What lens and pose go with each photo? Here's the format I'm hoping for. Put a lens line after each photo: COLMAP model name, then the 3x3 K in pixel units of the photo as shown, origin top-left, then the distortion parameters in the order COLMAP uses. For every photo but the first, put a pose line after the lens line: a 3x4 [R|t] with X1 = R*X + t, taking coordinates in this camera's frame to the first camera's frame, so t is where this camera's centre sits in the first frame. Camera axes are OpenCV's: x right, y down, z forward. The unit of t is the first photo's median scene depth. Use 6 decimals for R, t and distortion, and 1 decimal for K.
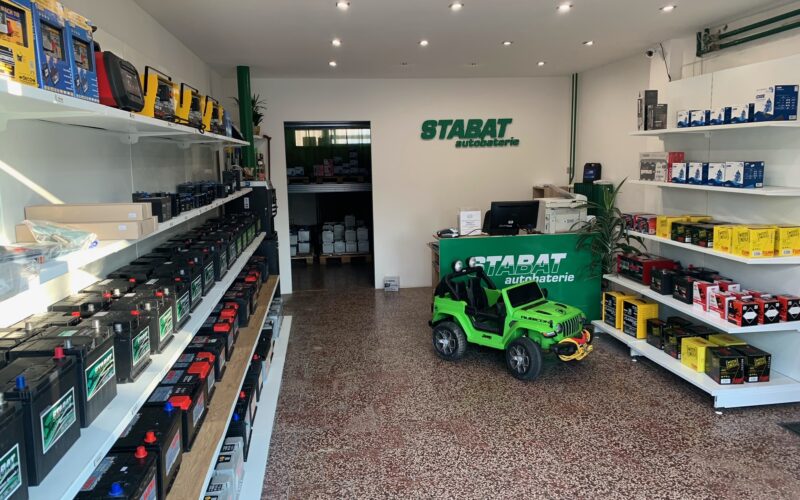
lens RADIAL K [[622.8, 0, 401.4], [0, 622.8, 236.8], [0, 0, 1]] dist [0.003692, -0.000733]
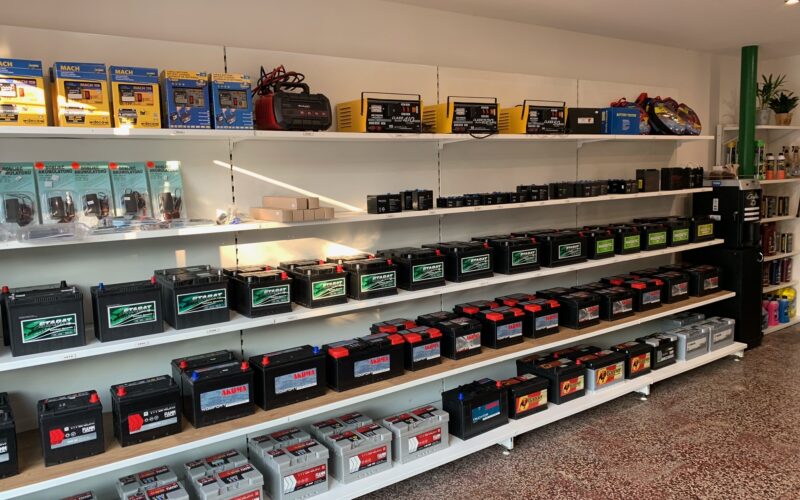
lens RADIAL K [[611.7, 0, 399.9], [0, 611.7, 216.7], [0, 0, 1]] dist [0.006103, 0.012132]
pose [[0.480735, 0.075149, -0.873640, 0.320016], [-0.096477, 0.994805, 0.032483, -0.027314], [0.871542, 0.068670, 0.485488, 0.190958]]
